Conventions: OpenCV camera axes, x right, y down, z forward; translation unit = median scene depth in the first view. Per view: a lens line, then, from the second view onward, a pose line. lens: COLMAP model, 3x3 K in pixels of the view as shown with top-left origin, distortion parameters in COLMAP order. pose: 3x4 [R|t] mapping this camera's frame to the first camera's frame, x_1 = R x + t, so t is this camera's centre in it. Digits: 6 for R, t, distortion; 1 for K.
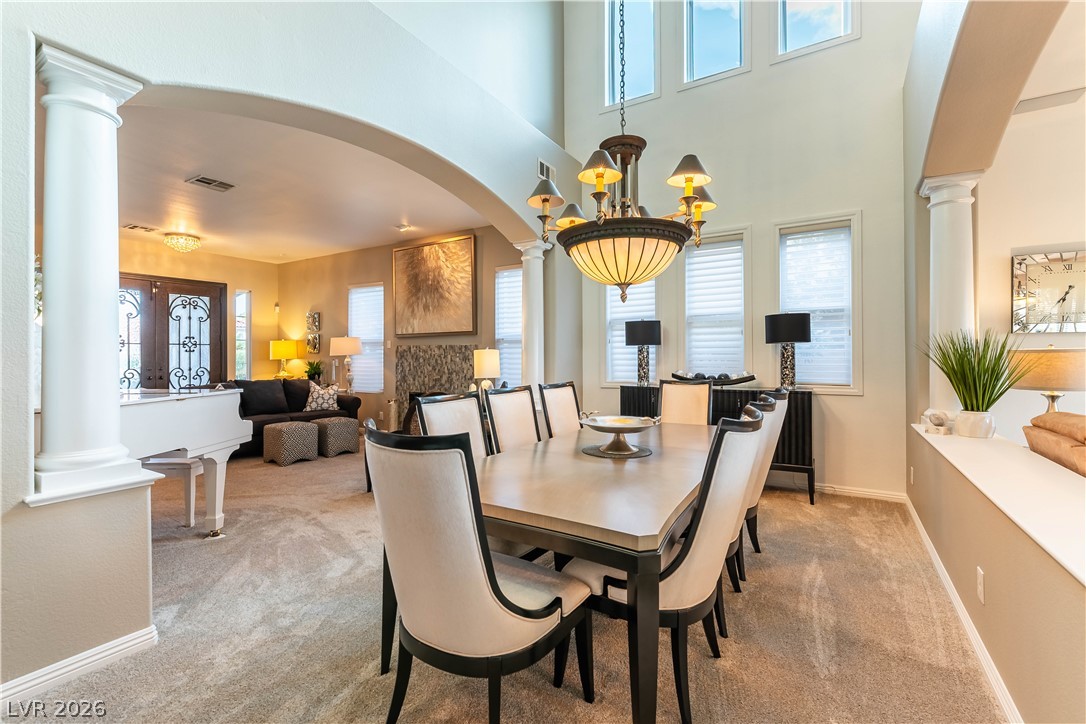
lens RADIAL K [[481.1, 0, 547.3], [0, 481.1, 356.5], [0, 0, 1]] dist [0.001855, 0.000028]
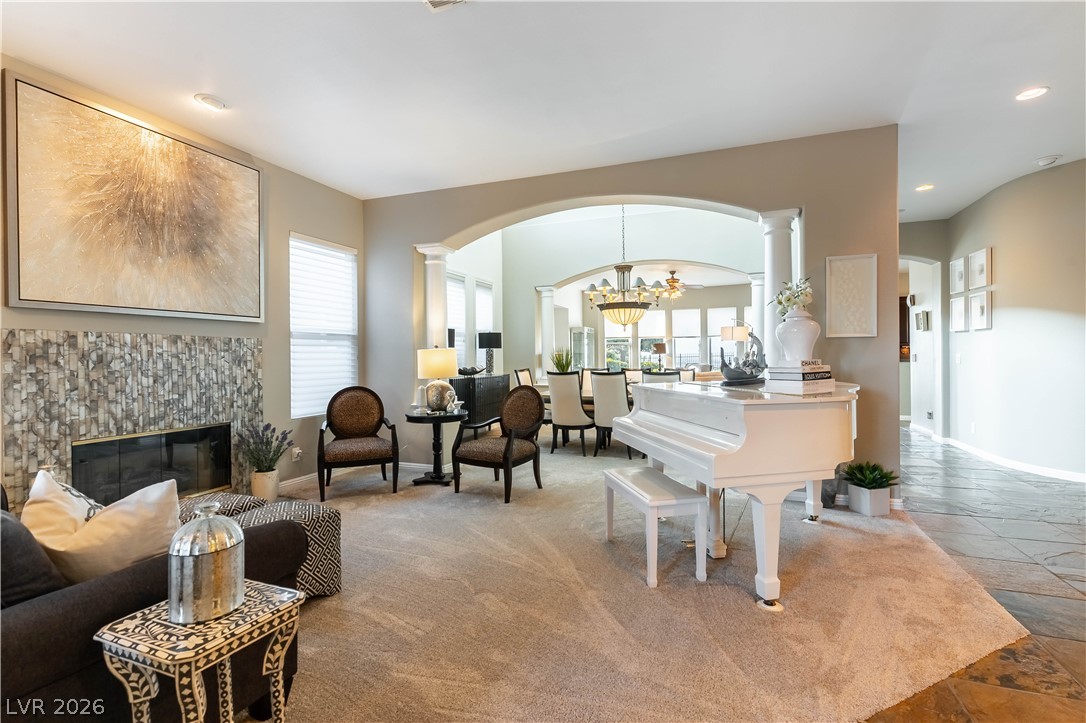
lens RADIAL K [[481.1, 0, 547.3], [0, 481.1, 356.0], [0, 0, 1]] dist [0.001855, 0.000028]
pose [[-0.180298, 0.000217, 0.983612, -0.823156], [0.002953, 0.999996, 0.000320, 0.000017], [-0.983608, 0.002962, -0.180298, 0.708241]]
